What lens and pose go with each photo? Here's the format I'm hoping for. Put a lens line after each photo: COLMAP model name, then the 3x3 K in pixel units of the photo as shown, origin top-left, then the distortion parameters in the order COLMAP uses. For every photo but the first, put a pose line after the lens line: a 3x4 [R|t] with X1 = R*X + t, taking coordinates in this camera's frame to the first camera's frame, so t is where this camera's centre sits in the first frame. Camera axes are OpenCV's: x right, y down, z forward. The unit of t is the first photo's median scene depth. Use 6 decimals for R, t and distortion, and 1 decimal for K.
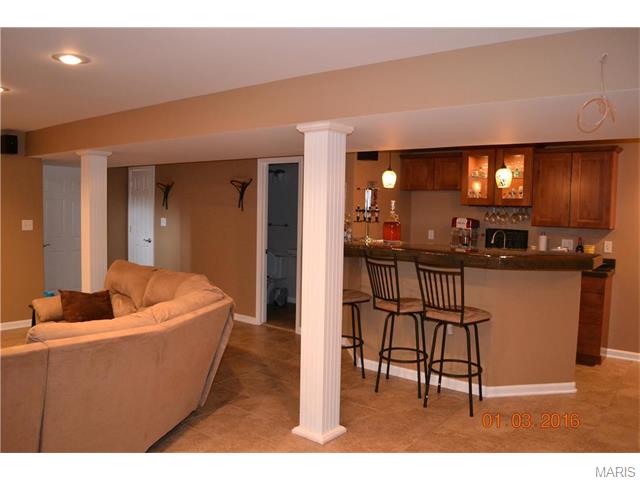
lens RADIAL K [[508.4, 0, 320.0], [0, 508.4, 240.0], [0, 0, 1]] dist [-0.073311, 0.000604]
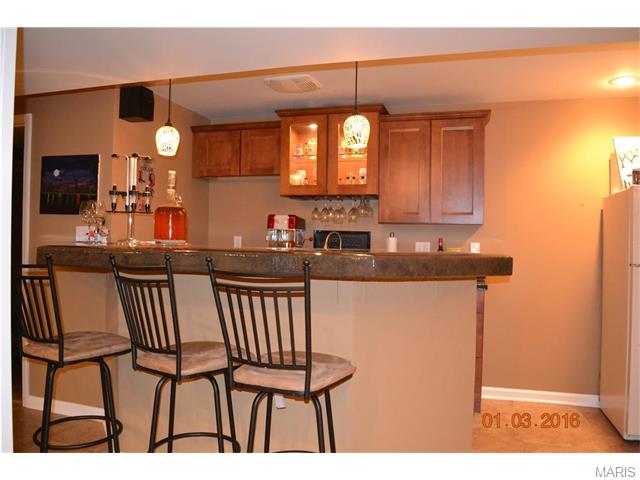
lens RADIAL K [[508.4, 0, 320.0], [0, 508.4, 240.0], [0, 0, 1]] dist [-0.073311, 0.000604]
pose [[0.927794, -0.007461, 0.373018, 0.083382], [0.026621, 0.998576, -0.046241, 0.029952], [-0.372142, 0.052832, 0.926671, 0.403962]]
